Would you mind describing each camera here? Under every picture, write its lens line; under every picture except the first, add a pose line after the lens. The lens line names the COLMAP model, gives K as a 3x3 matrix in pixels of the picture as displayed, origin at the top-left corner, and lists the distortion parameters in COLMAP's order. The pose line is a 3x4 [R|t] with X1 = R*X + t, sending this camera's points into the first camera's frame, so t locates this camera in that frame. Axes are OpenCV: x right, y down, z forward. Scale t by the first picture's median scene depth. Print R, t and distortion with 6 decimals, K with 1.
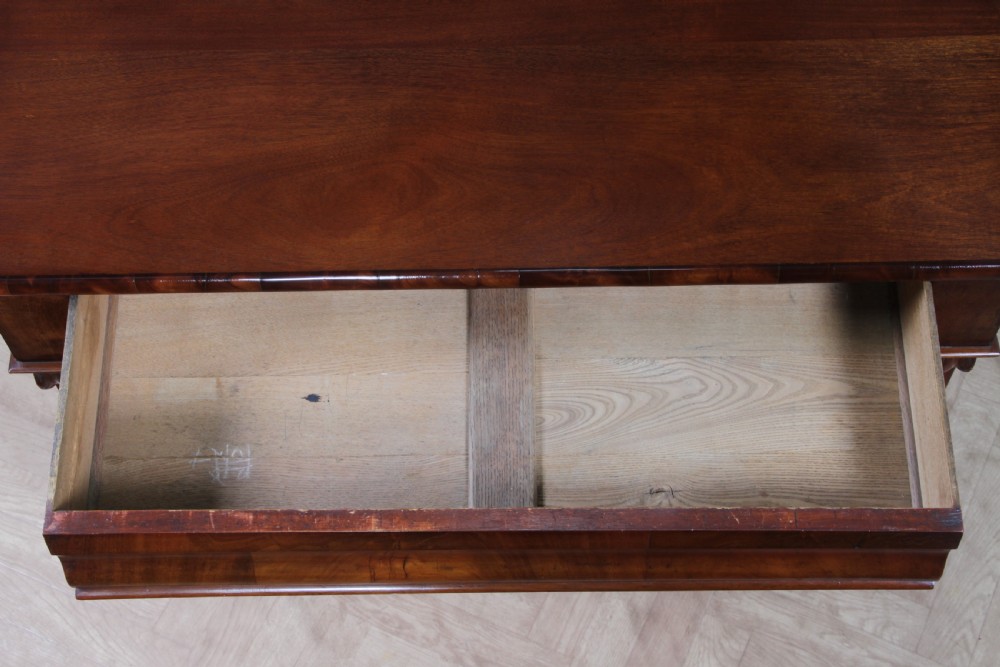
lens RADIAL K [[2278.3, 0, 499.9], [0, 2278.3, 284.6], [0, 0, 1]] dist [0.413598, 0.000000]
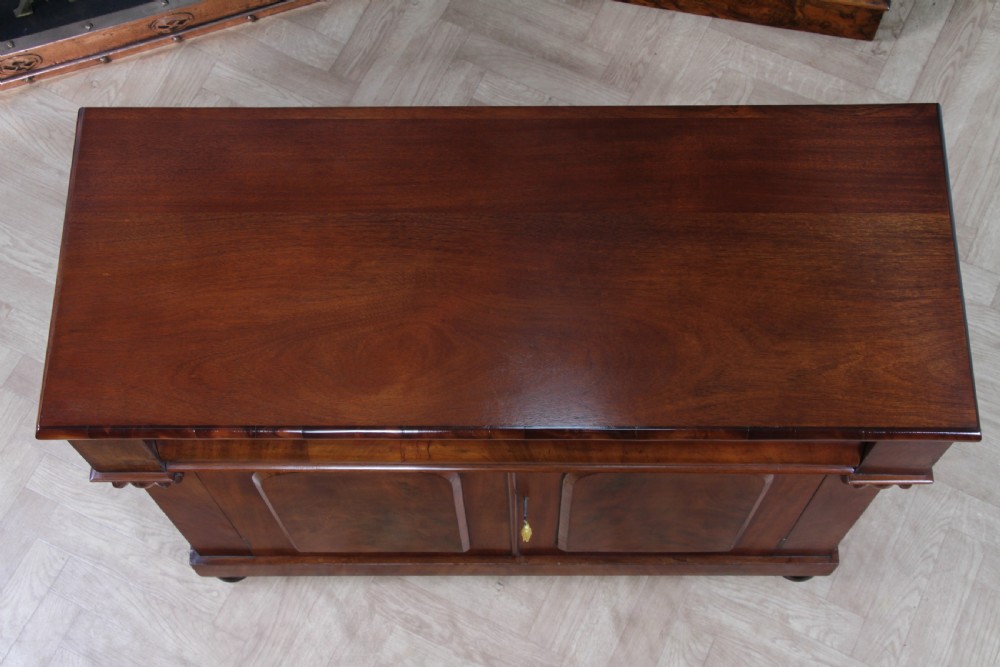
lens RADIAL K [[1952.0, 0, 494.4], [0, 1952.0, 403.1], [0, 0, 1]] dist [0.228365, 0.000000]
pose [[0.999852, 0.016150, -0.005908, -0.001086], [-0.015317, 0.992523, 0.121096, -0.128222], [0.007820, -0.120988, 0.992623, 0.013634]]
